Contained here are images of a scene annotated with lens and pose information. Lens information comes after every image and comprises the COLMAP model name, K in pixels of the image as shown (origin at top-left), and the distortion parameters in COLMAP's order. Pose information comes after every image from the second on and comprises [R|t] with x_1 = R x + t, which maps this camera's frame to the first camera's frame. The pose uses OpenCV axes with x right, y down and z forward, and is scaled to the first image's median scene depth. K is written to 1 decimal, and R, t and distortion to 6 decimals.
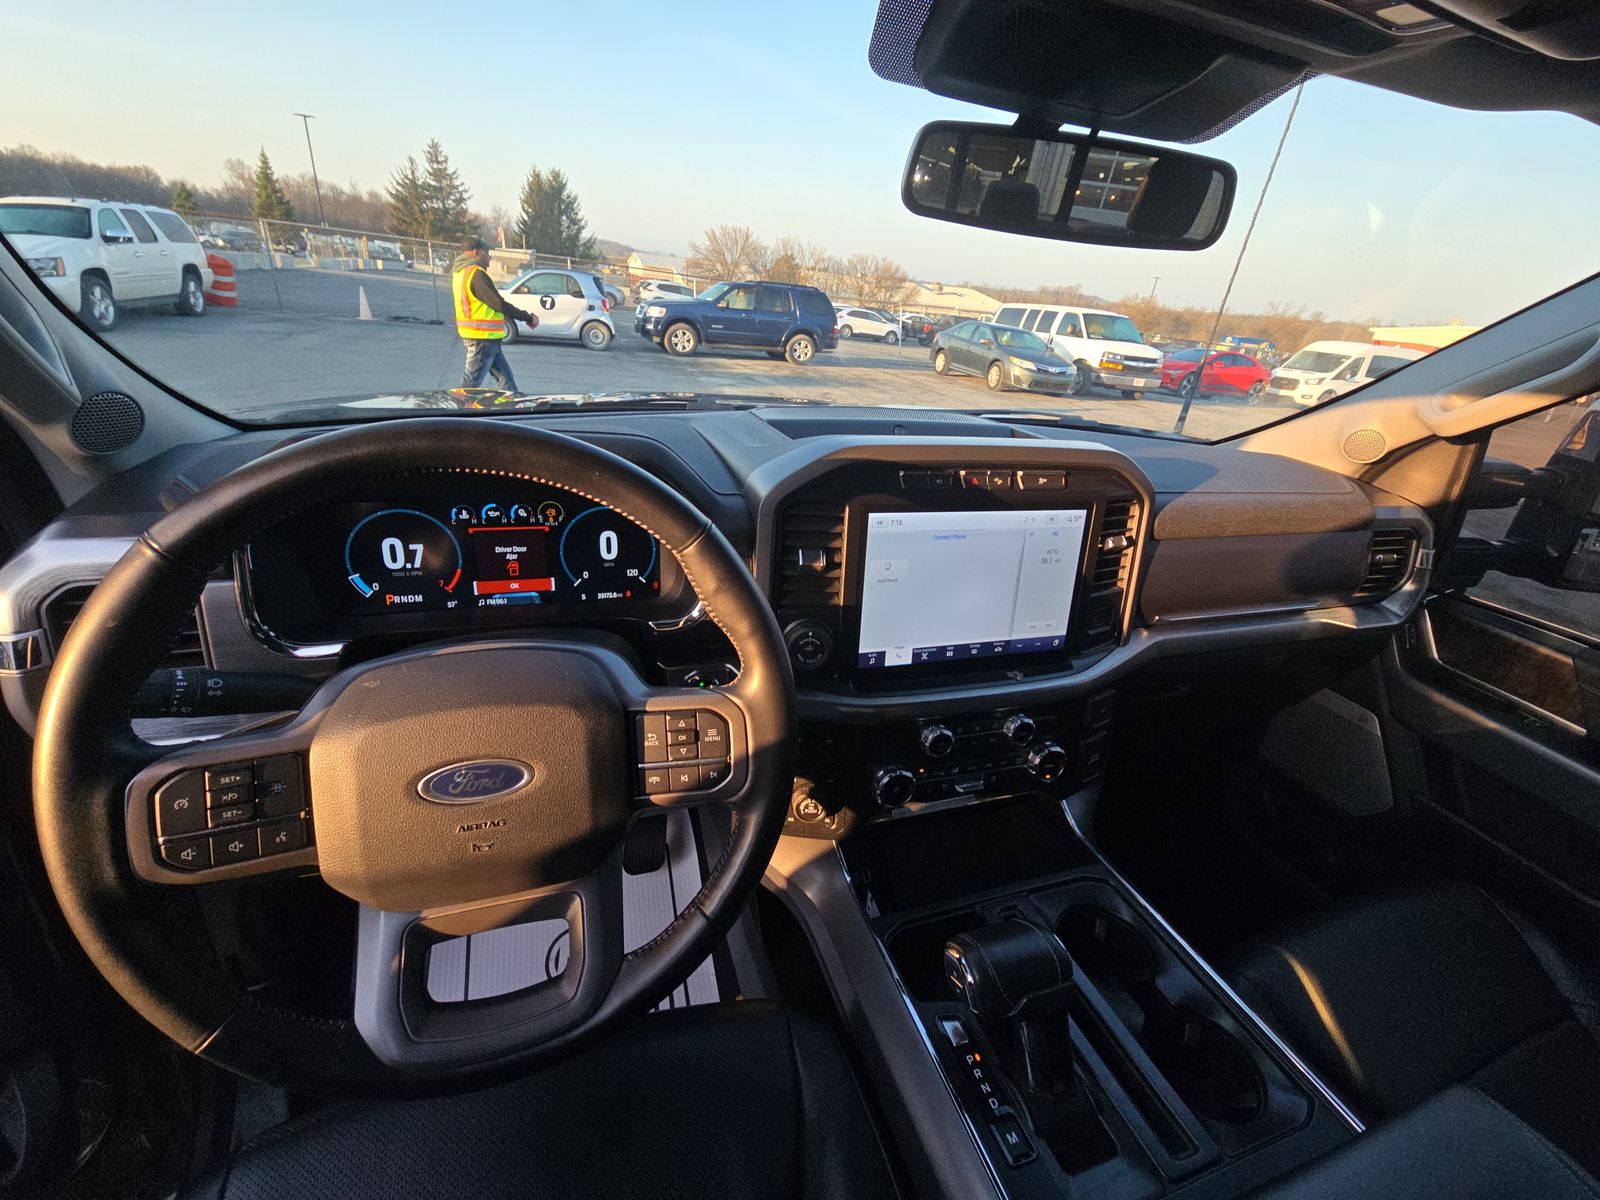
lens RADIAL K [[650.5, 0, 800.3], [0, 650.5, 597.0], [0, 0, 1]] dist [-0.001002, -0.000039]
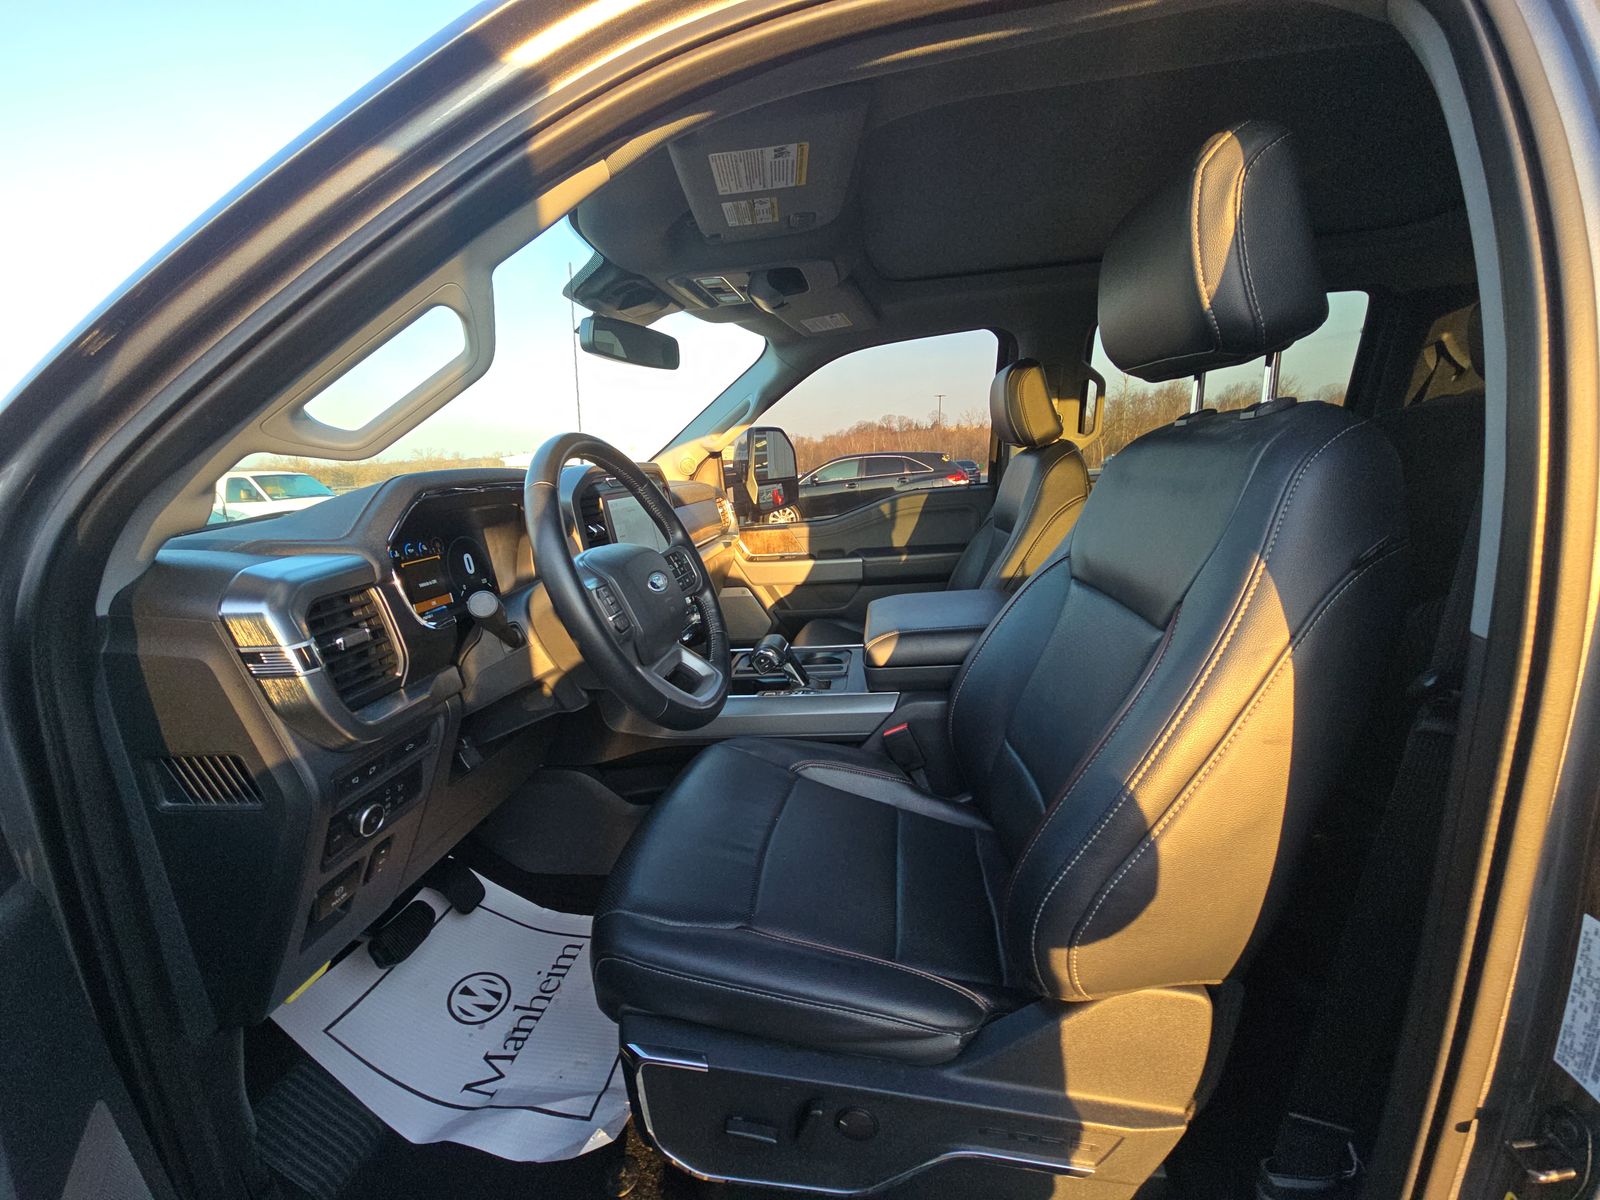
lens RADIAL K [[650.5, 0, 796.5], [0, 650.5, 597.7], [0, 0, 1]] dist [-0.001002, -0.000039]
pose [[0.461995, -0.302144, 0.833829, -0.790213], [0.462499, 0.884294, 0.064176, 0.152284], [-0.756740, 0.355996, 0.548280, -0.197176]]
